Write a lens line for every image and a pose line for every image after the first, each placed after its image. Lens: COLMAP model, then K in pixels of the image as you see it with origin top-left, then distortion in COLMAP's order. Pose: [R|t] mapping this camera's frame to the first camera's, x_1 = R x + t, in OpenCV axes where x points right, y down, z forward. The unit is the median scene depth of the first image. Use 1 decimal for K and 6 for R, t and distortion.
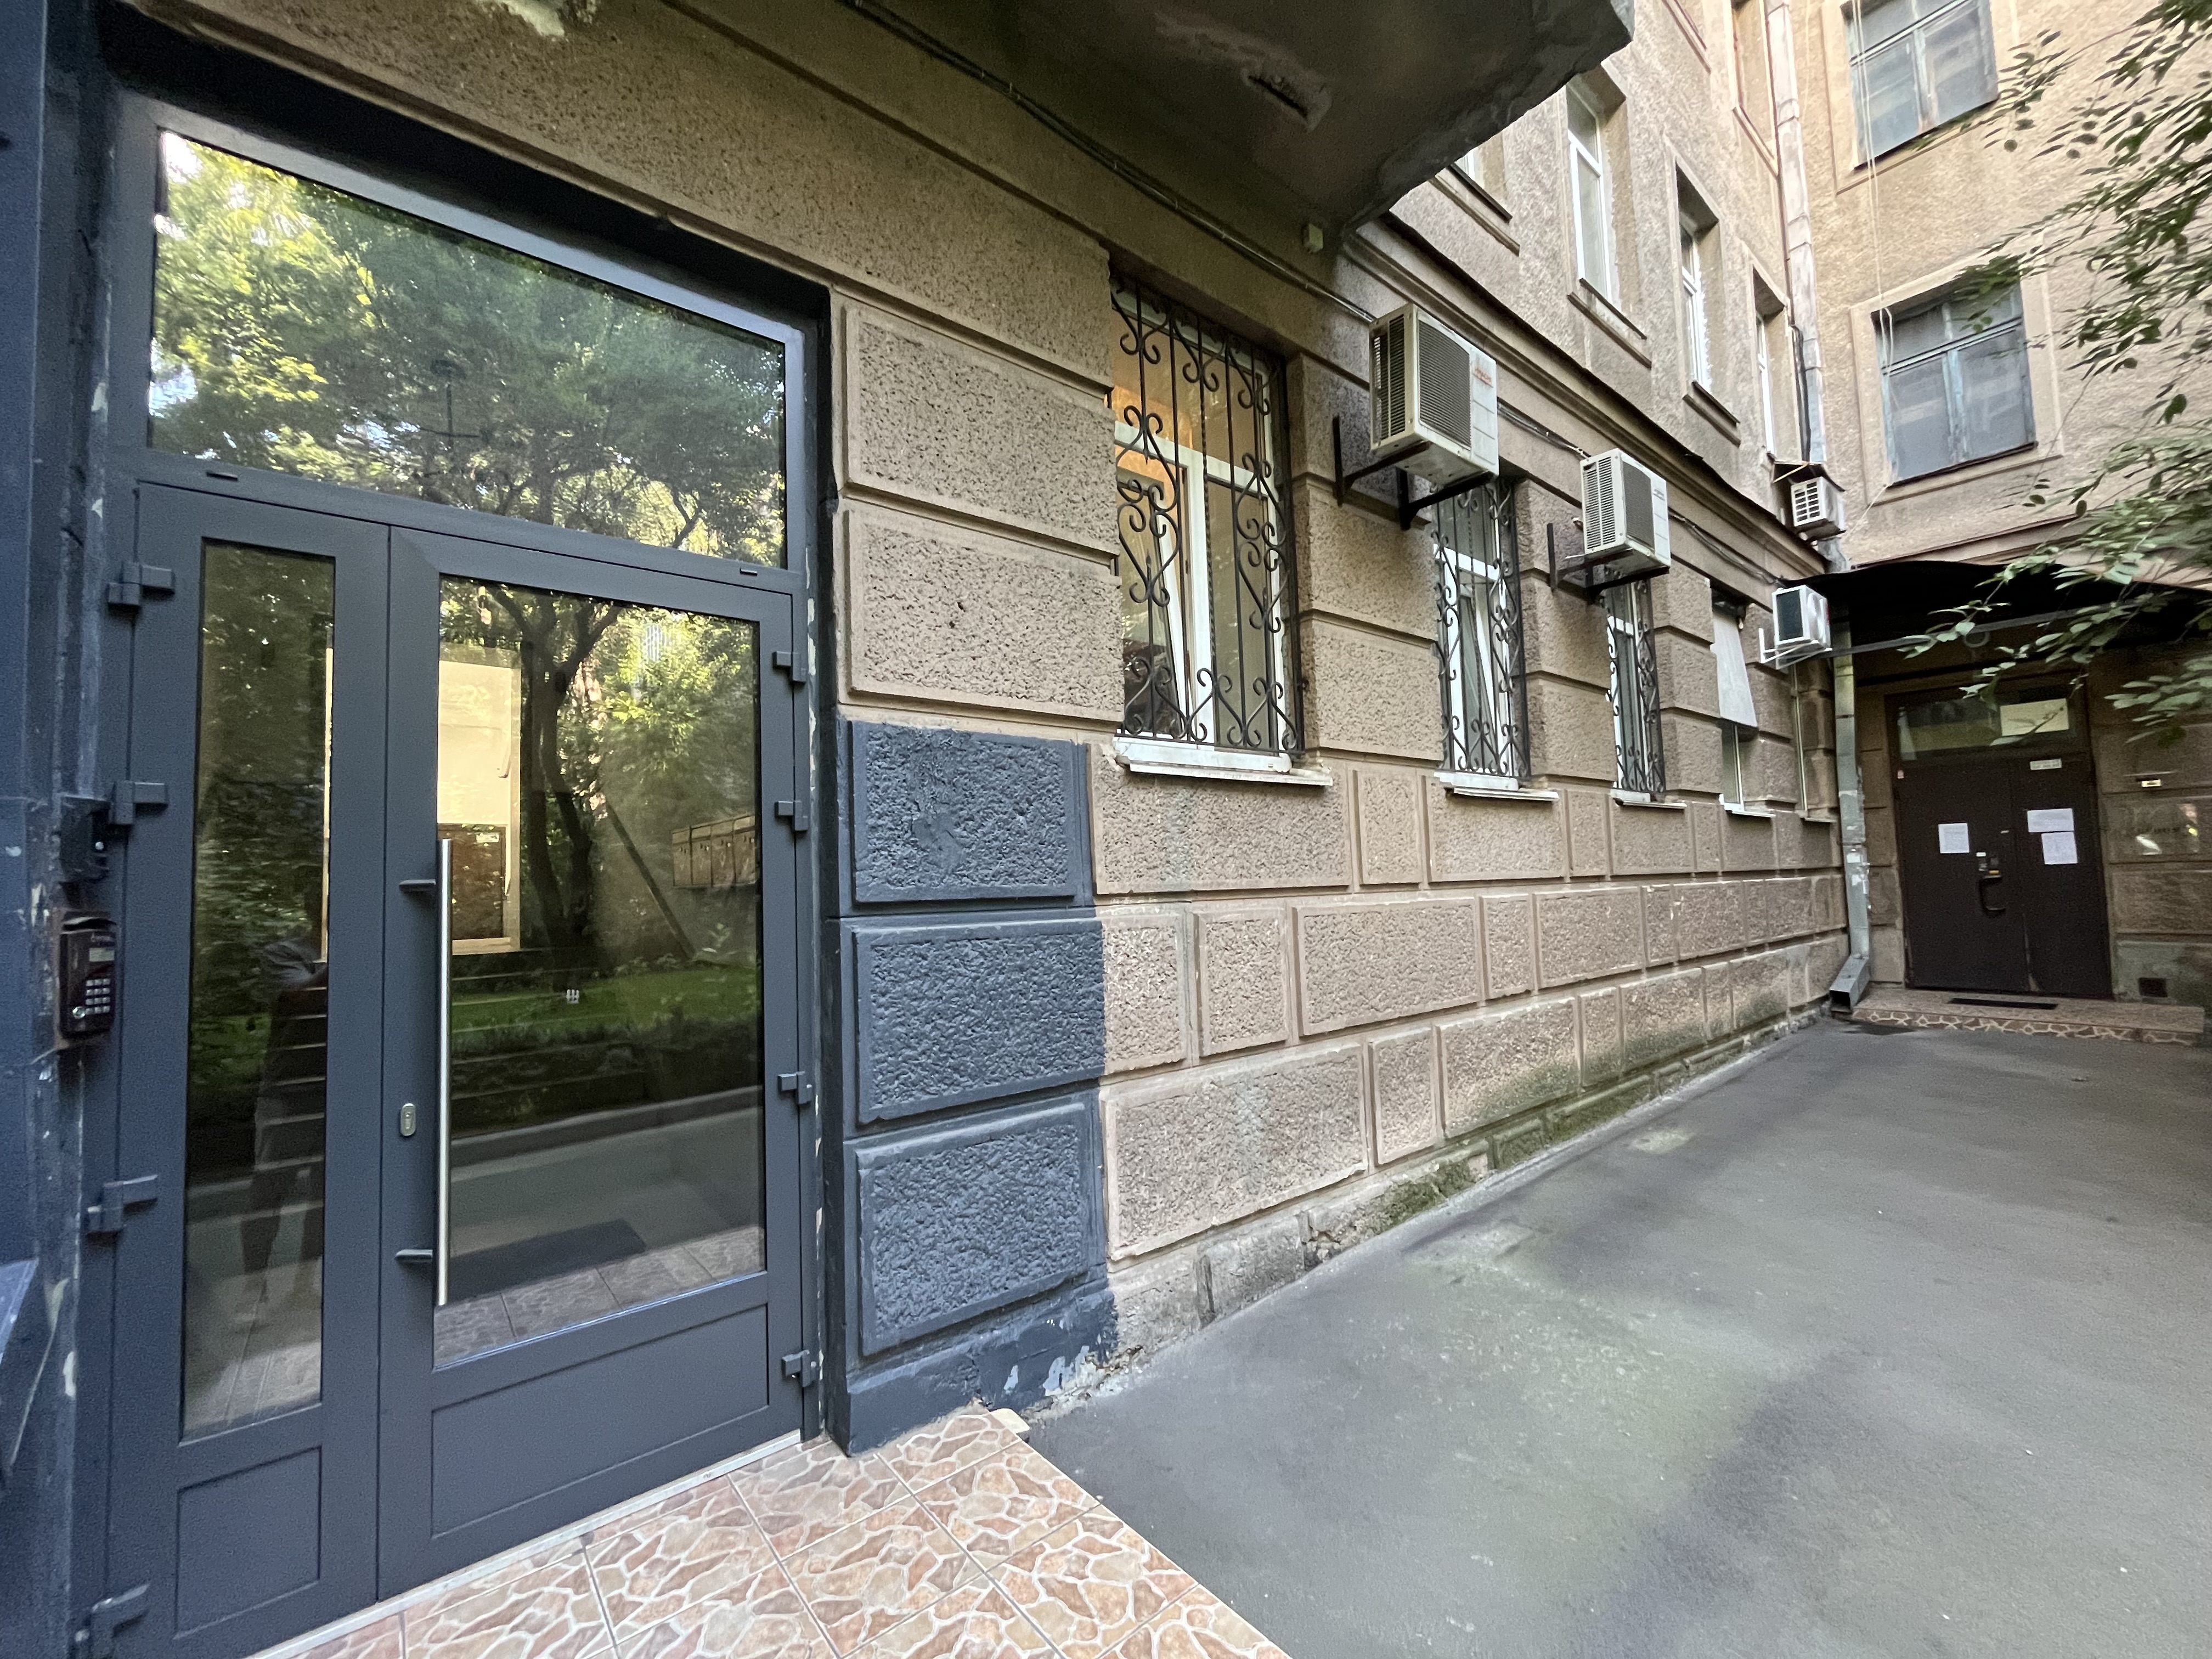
lens RADIAL K [[890.4, 0, 1101.4], [0, 890.4, 836.8], [0, 0, 1]] dist [-0.007609, 0.002486]
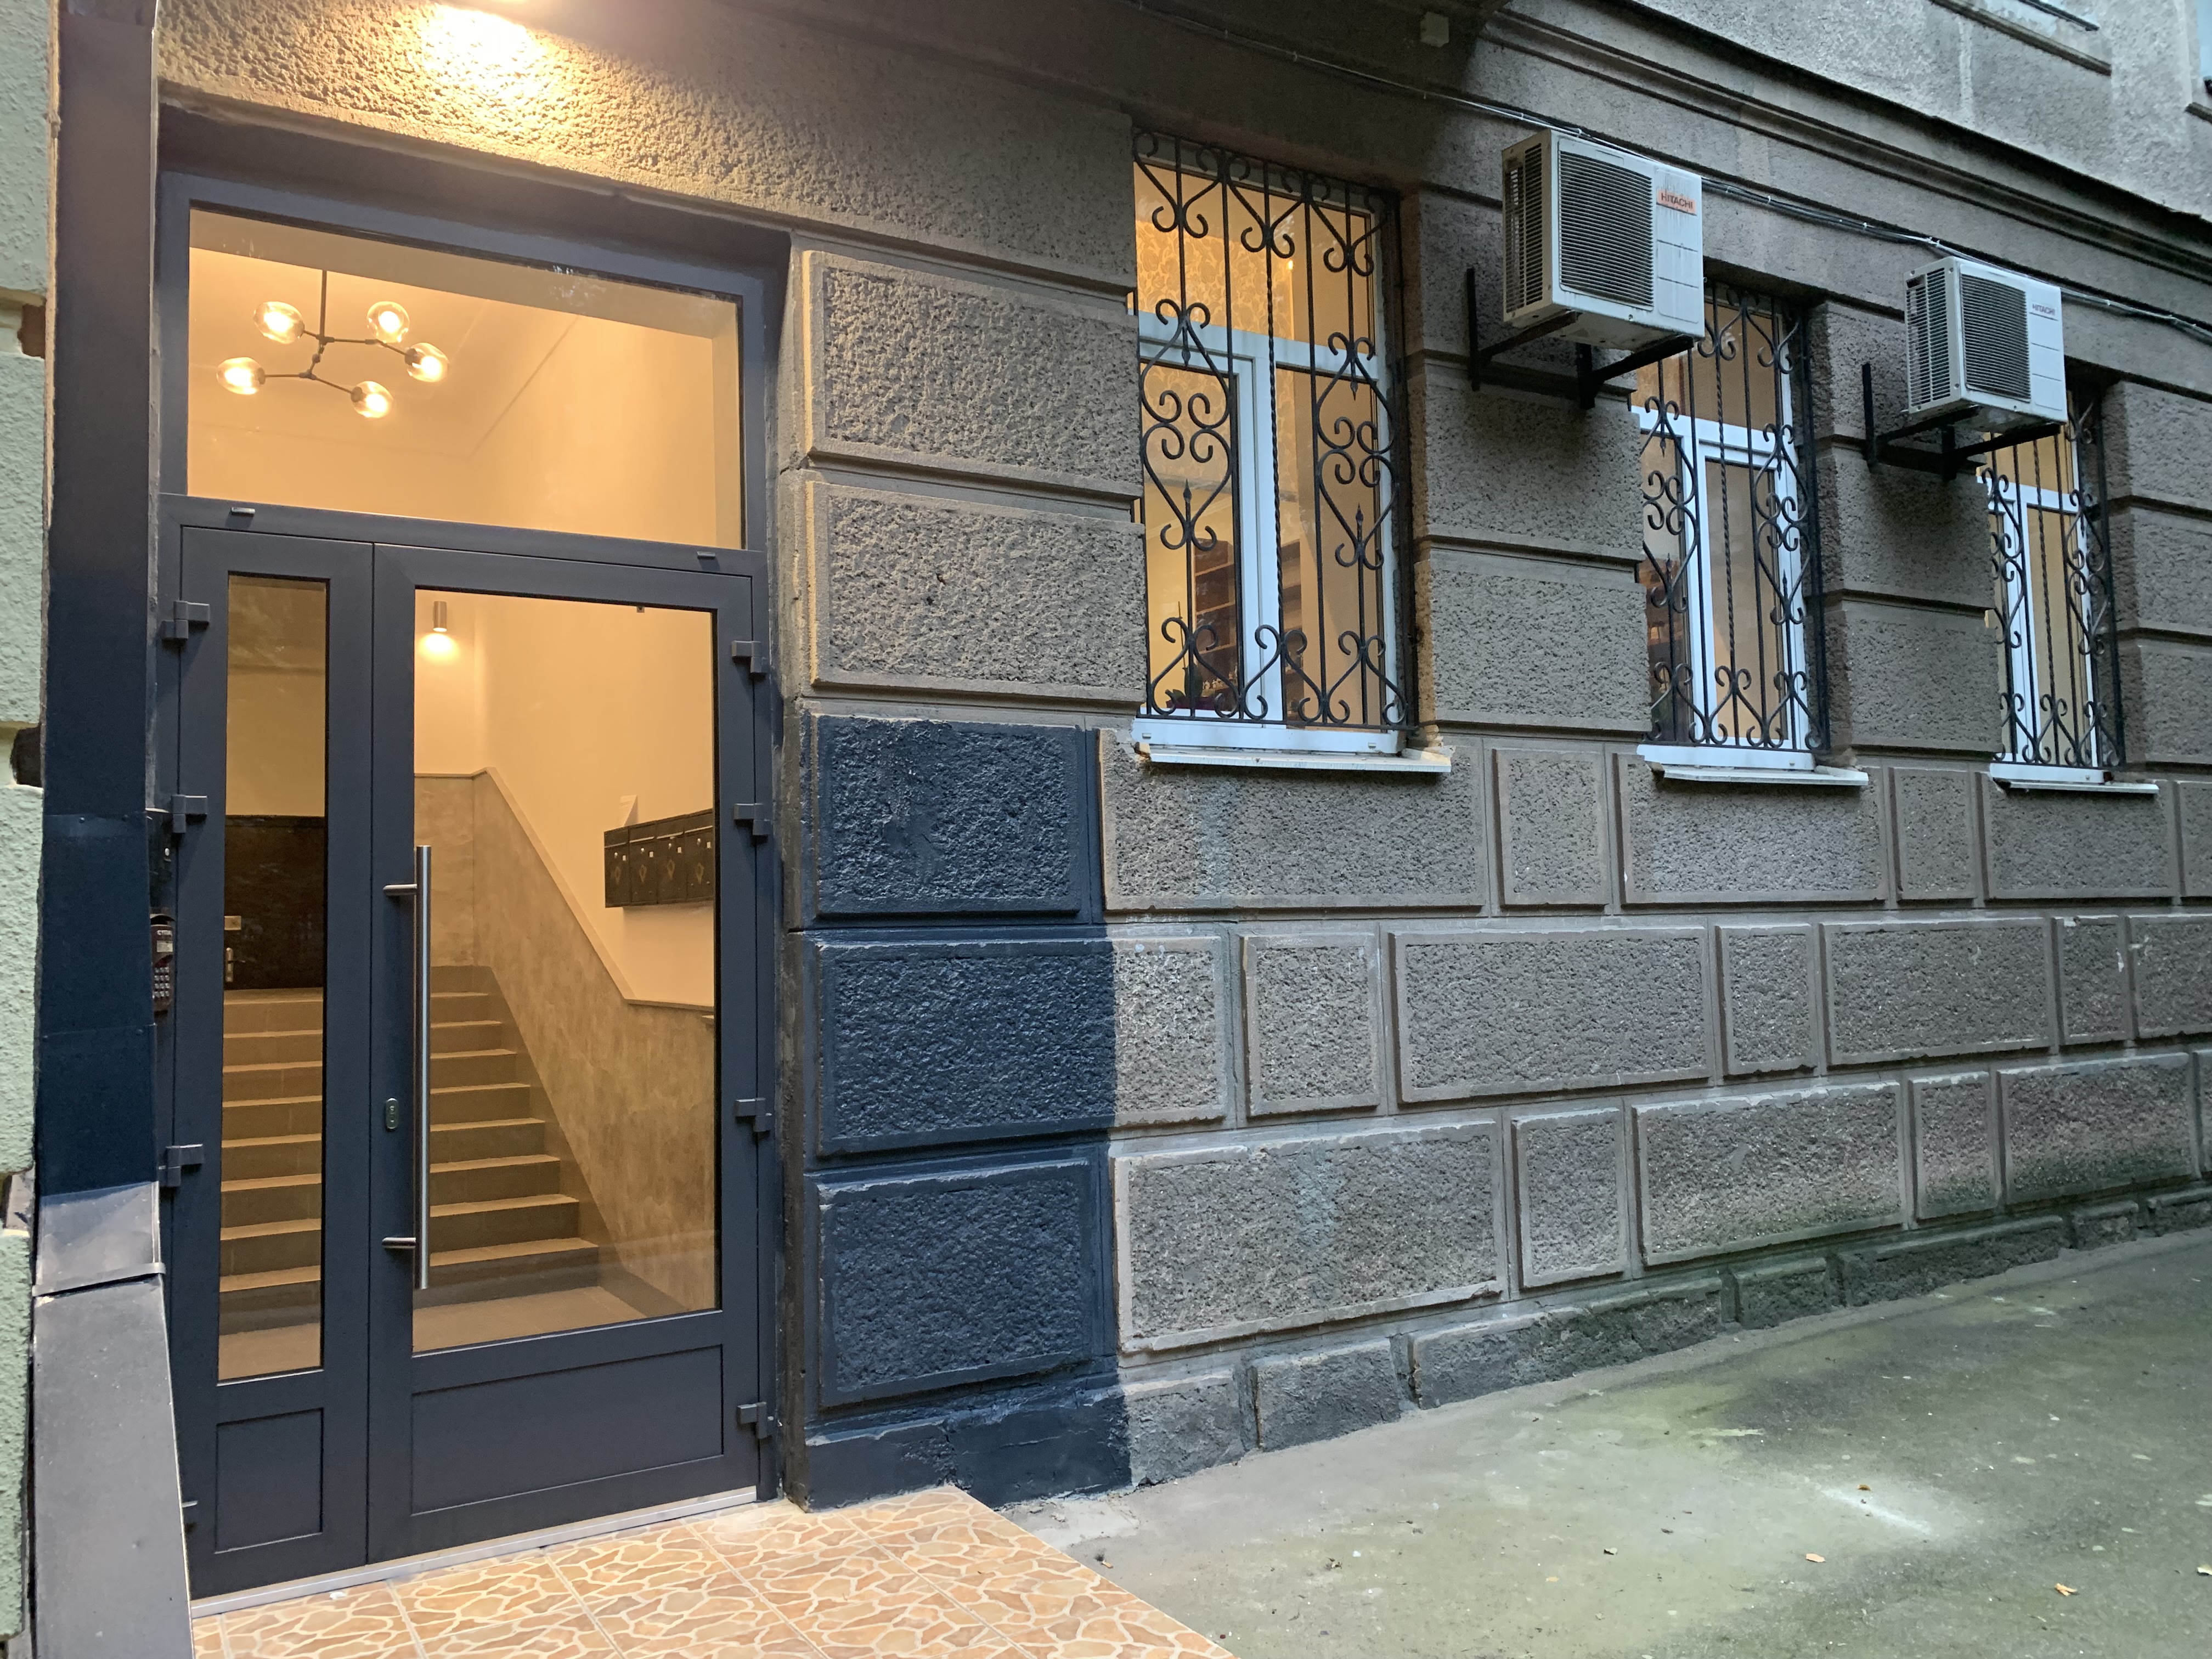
lens RADIAL K [[1666.4, 0, 1115.2], [0, 1666.4, 809.8], [0, 0, 1]] dist [0.051803, -0.052298]
pose [[0.991523, -0.004073, -0.129865, 0.170734], [0.001838, 0.999848, -0.017323, -0.002198], [0.129916, 0.016937, 0.991380, -0.455322]]
